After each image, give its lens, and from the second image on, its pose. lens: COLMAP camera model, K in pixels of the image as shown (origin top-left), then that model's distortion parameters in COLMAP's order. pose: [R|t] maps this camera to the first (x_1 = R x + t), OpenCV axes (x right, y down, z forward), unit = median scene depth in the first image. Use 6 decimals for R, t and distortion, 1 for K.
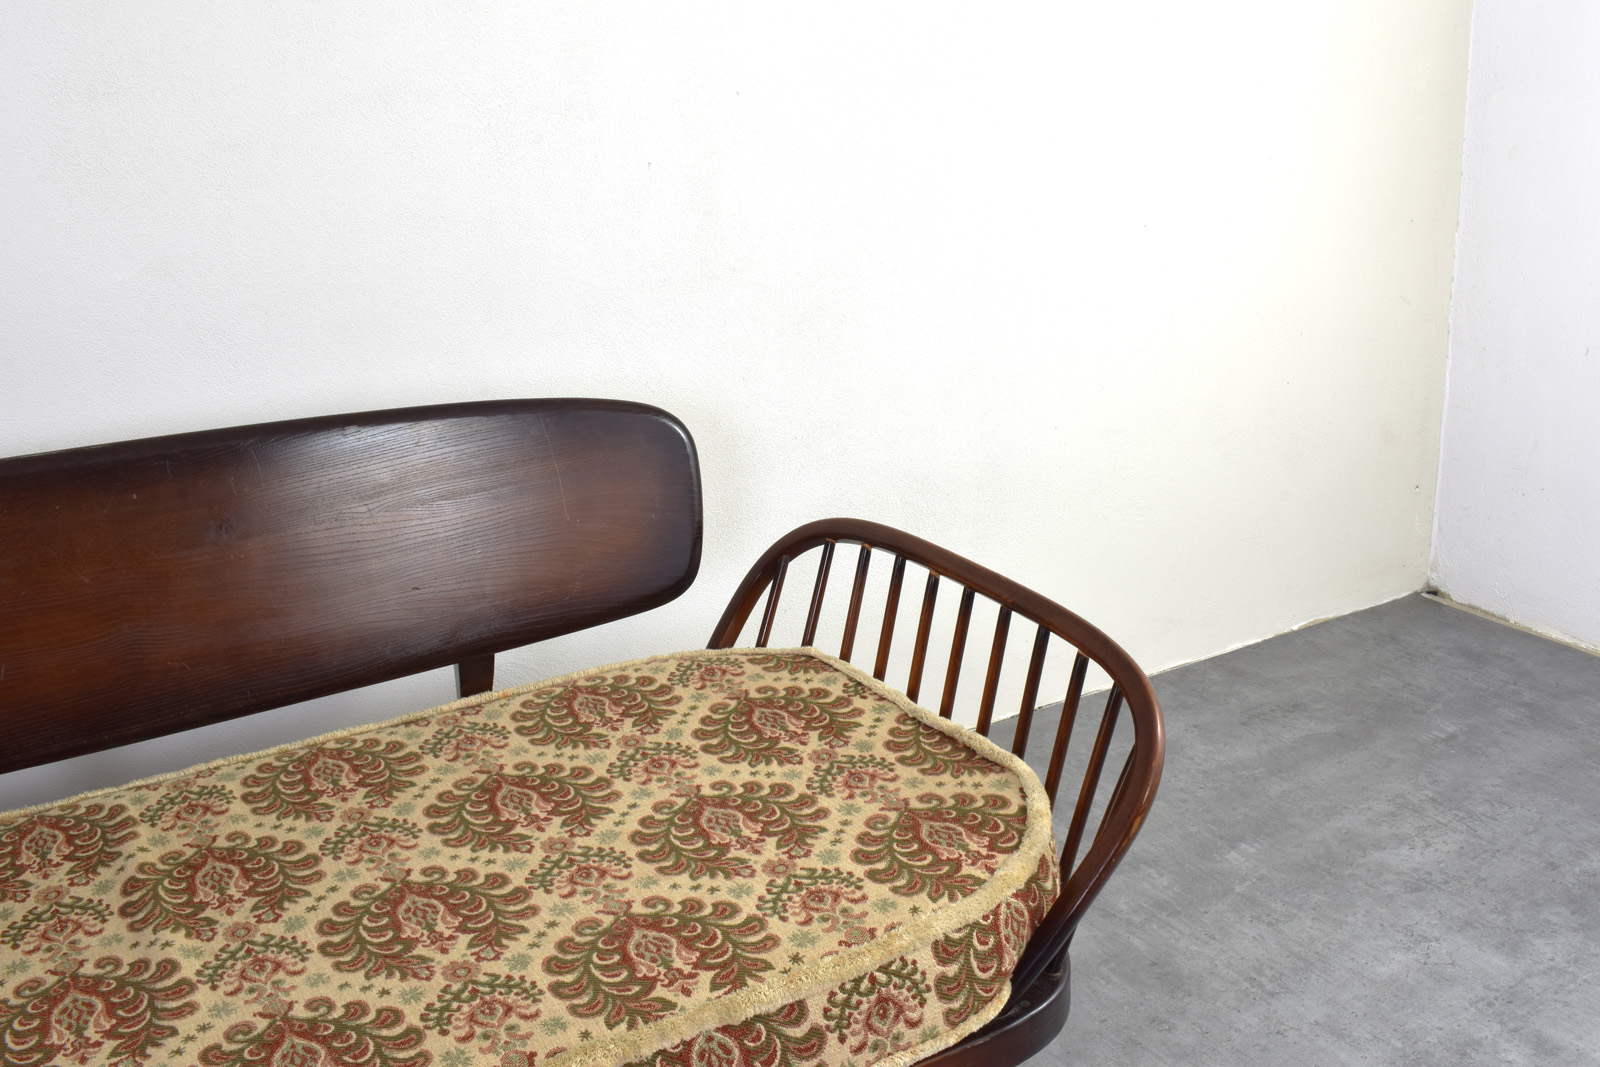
lens RADIAL K [[1624.3, 0, 795.0], [0, 1624.3, 531.6], [0, 0, 1]] dist [-0.073298, 0.000000]
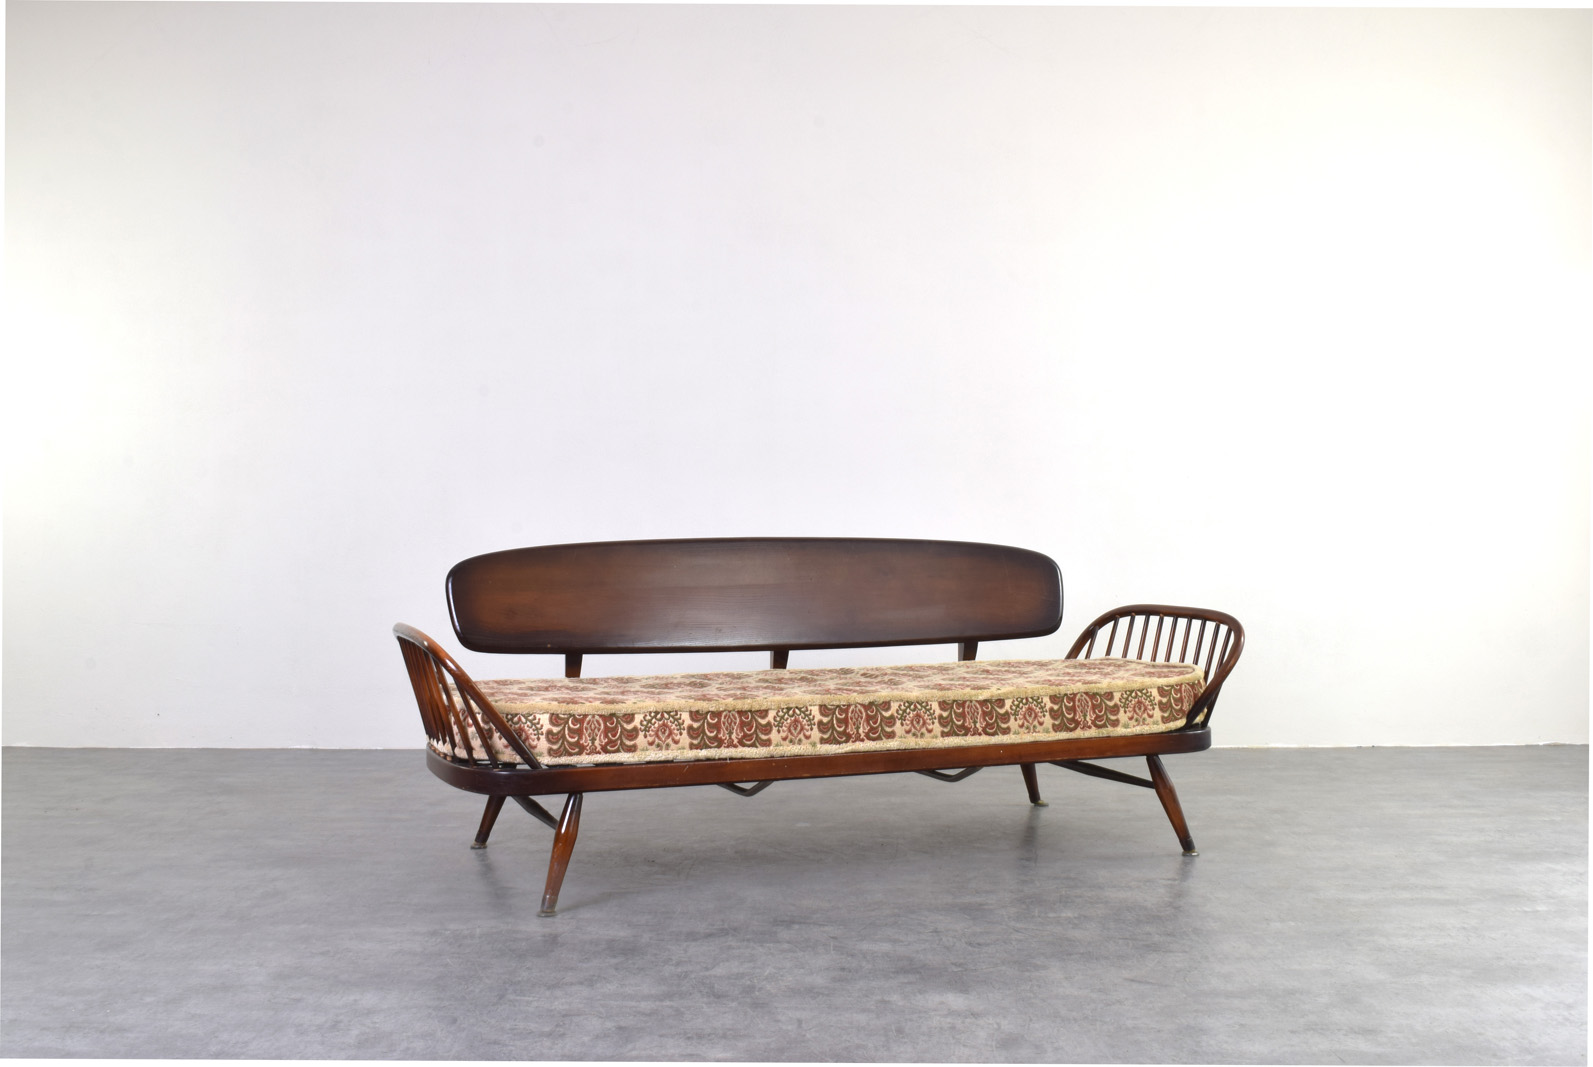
lens RADIAL K [[1617.2, 0, 793.5], [0, 1617.2, 573.8], [0, 0, 1]] dist [-0.073298, 0.000000]
pose [[0.986529, 0.043454, -0.157708, -0.099983], [-0.084727, 0.960415, -0.265377, 0.791133], [0.139934, 0.275164, 0.951159, -1.690624]]
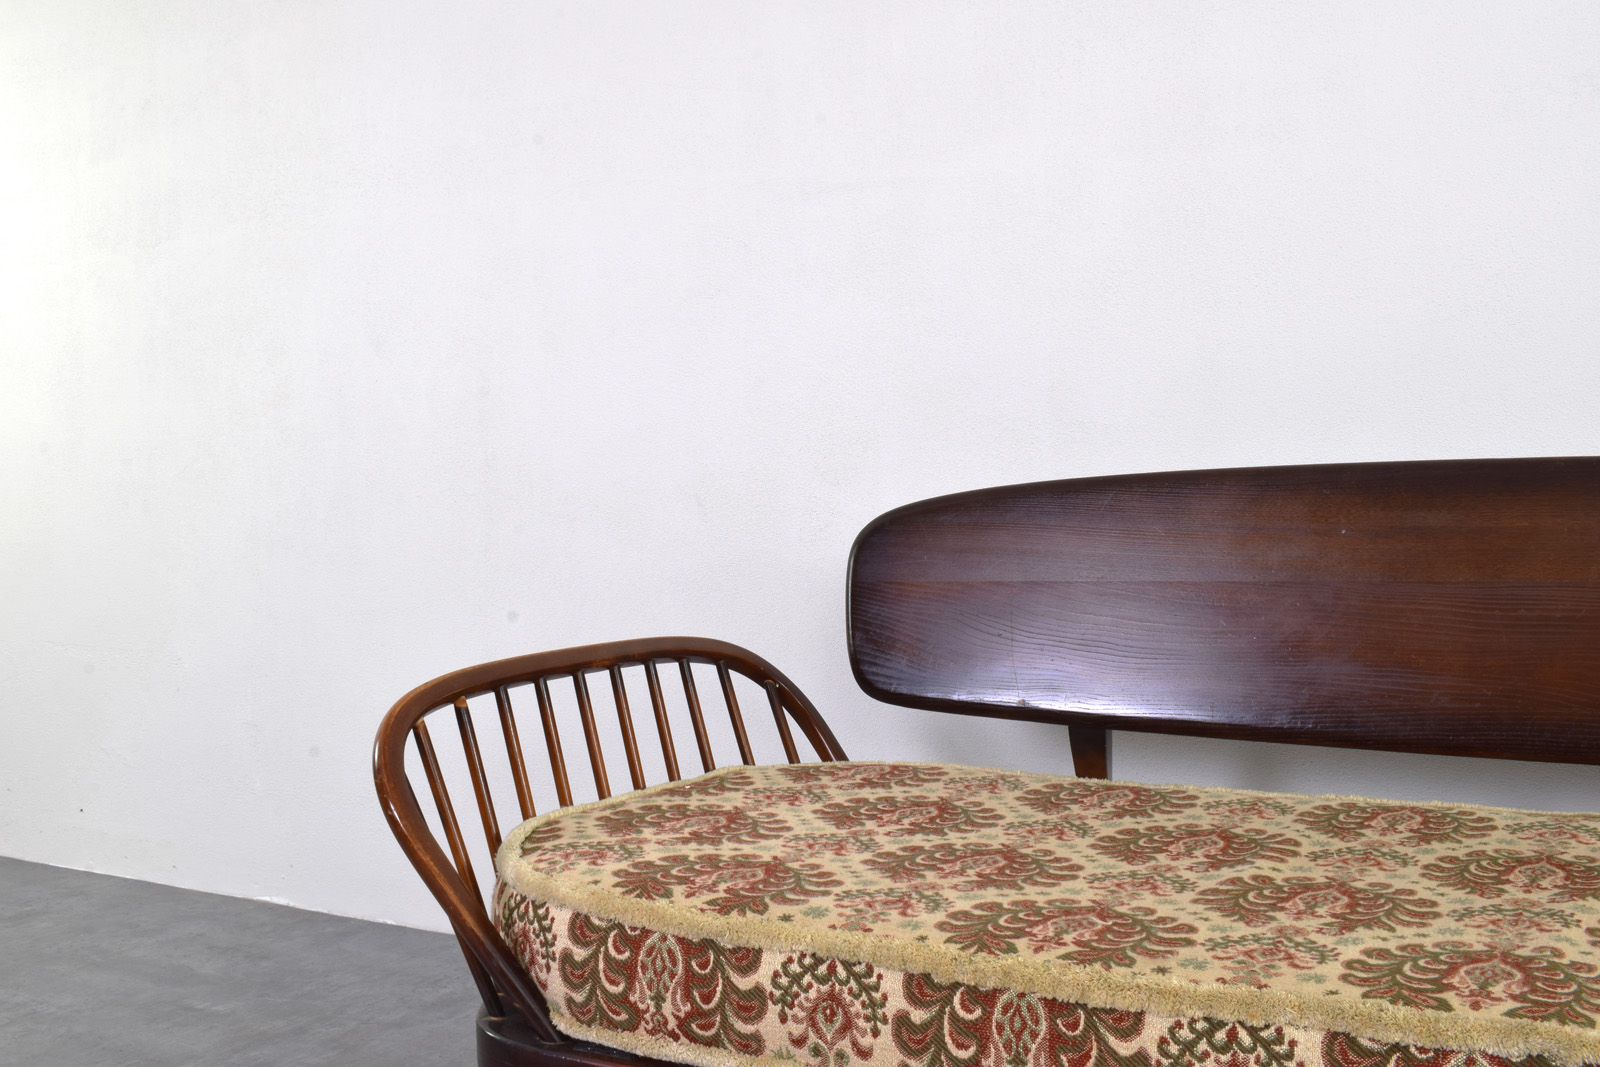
lens RADIAL K [[1624.3, 0, 795.0], [0, 1624.3, 510.7], [0, 0, 1]] dist [-0.073298, 0.000000]
pose [[0.513862, 0.050599, -0.856379, 0.026537], [-0.269717, 0.957166, -0.105287, 0.262182], [0.814370, 0.285083, 0.505499, 0.041639]]
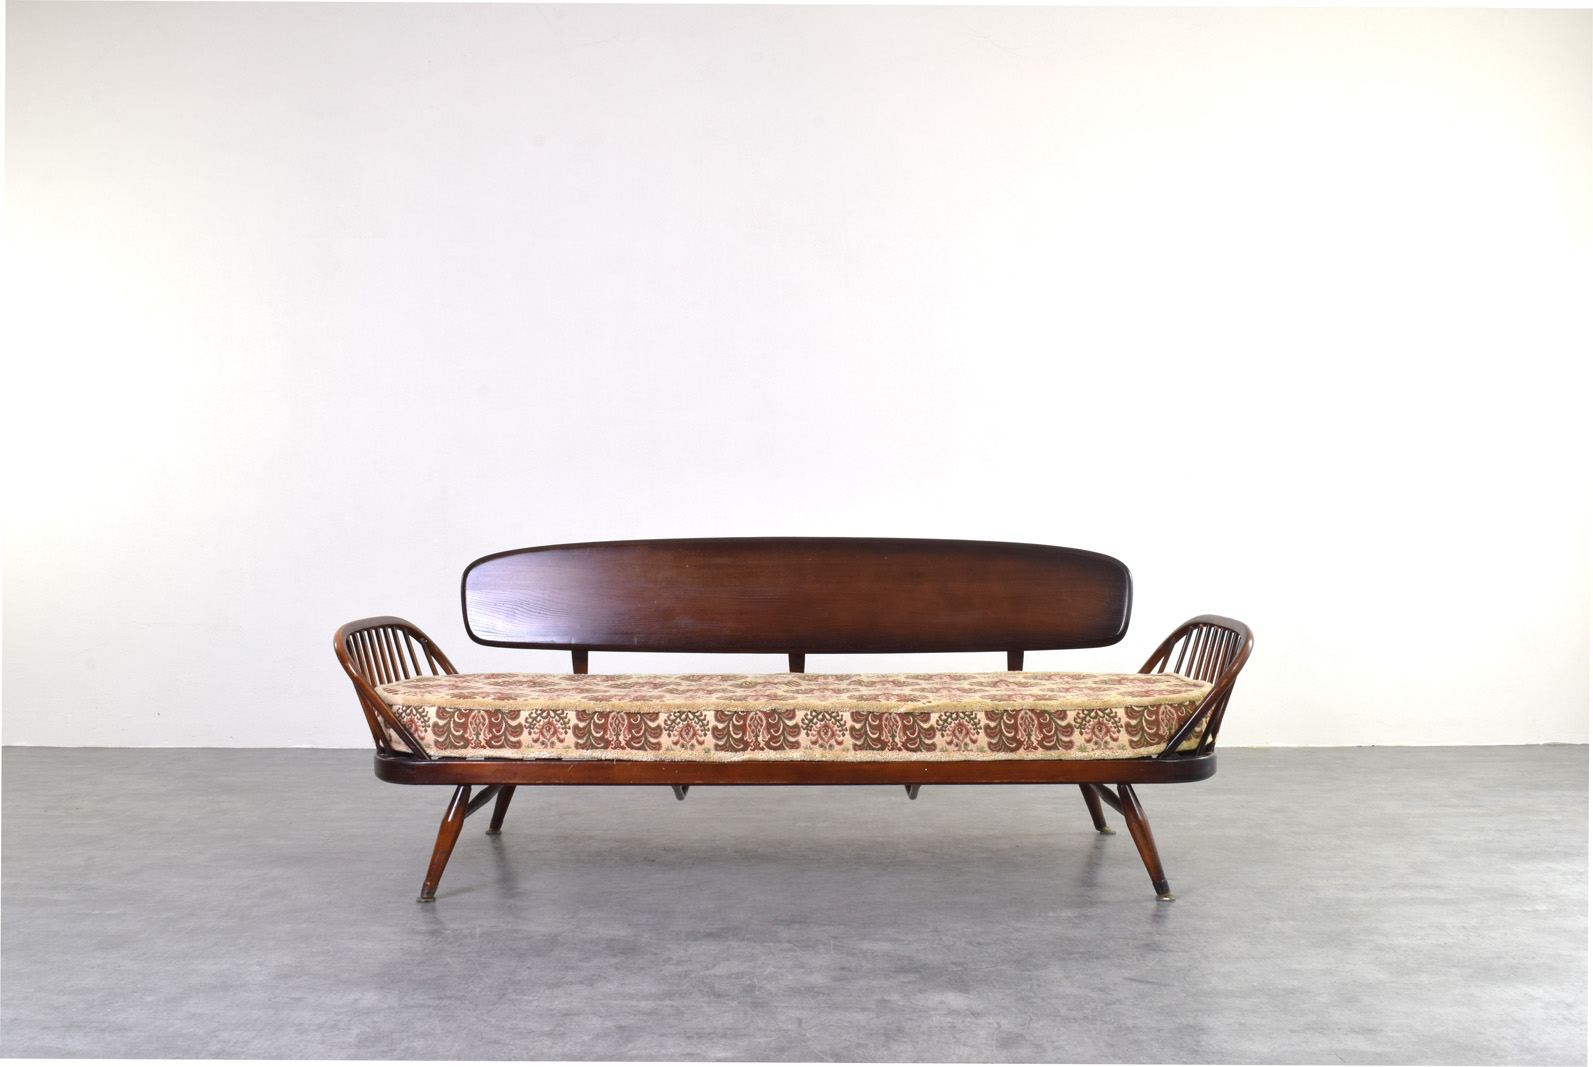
lens RADIAL K [[1617.2, 0, 796.1], [0, 1617.2, 591.0], [0, 0, 1]] dist [-0.073298, 0.000000]
pose [[0.857114, 0.056527, -0.512015, 0.841177], [-0.187744, 0.959874, -0.208311, 0.636925], [0.479695, 0.274674, 0.833335, -1.279909]]
